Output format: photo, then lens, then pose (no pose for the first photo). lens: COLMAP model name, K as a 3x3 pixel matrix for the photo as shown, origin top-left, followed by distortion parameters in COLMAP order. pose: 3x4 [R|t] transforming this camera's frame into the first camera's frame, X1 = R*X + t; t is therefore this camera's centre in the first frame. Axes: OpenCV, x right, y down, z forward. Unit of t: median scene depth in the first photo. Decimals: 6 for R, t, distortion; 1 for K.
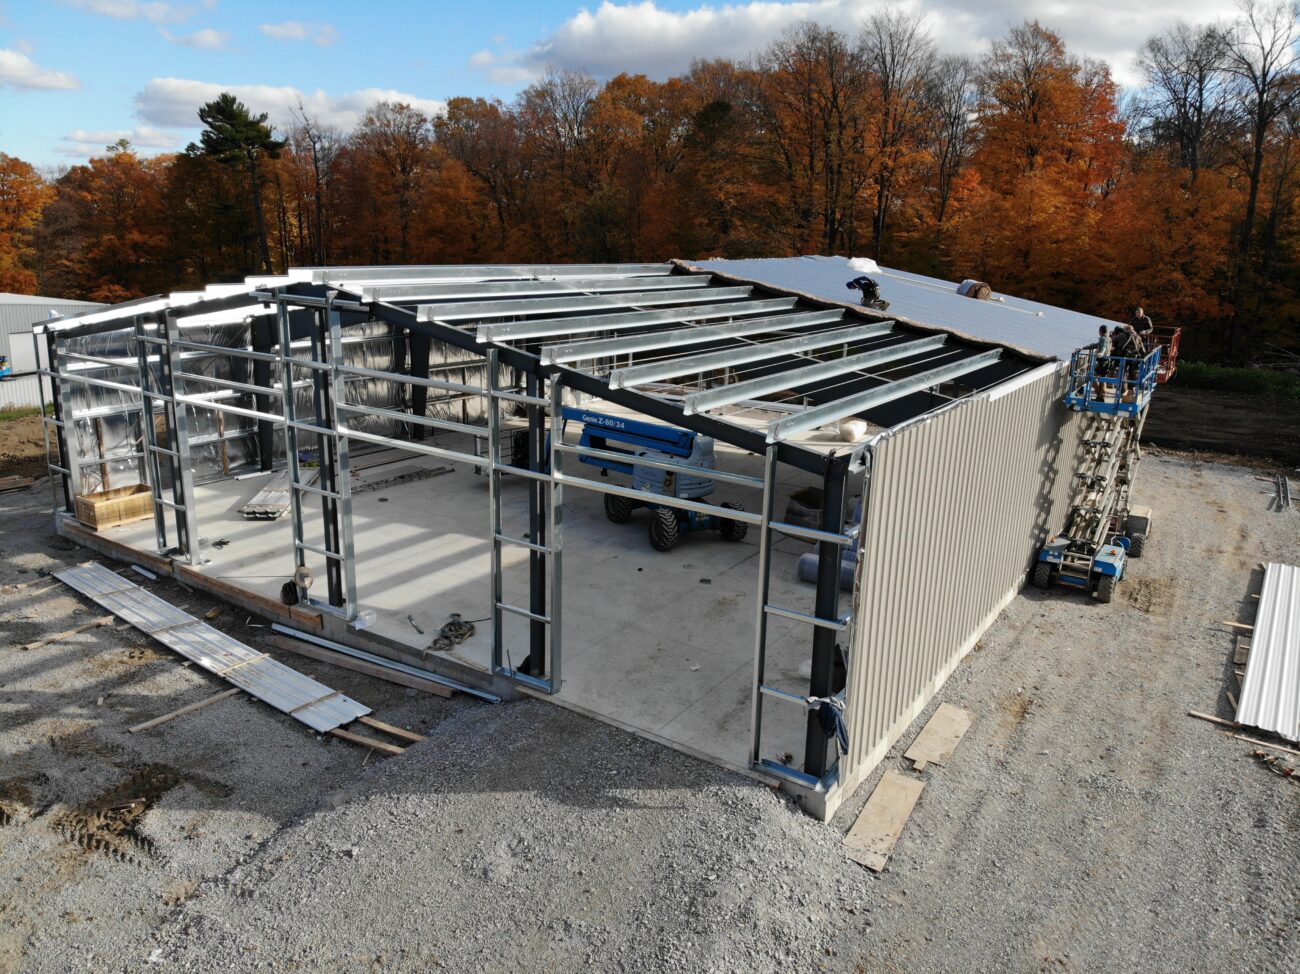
lens RADIAL K [[874.8, 0, 651.2], [0, 874.8, 509.7], [0, 0, 1]] dist [0.141331, -0.219719]
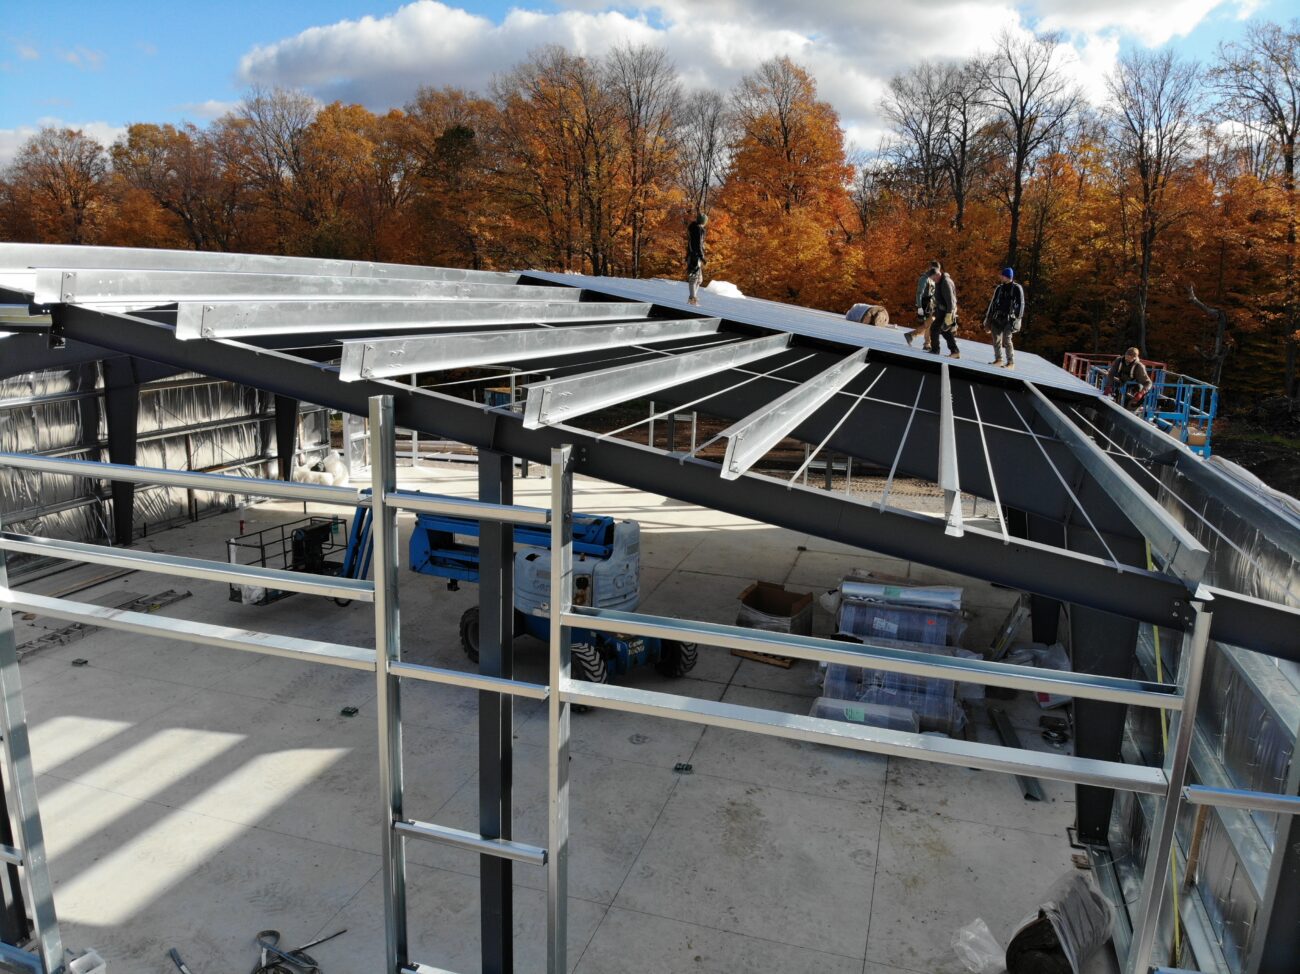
lens RADIAL K [[969.1, 0, 648.9], [0, 969.1, 523.8], [0, 0, 1]] dist [0.087480, -0.170529]
pose [[0.967038, -0.065997, 0.245931, -0.056544], [0.078825, 0.995975, -0.042676, -0.029425], [-0.242125, 0.060655, 0.968347, 0.168048]]
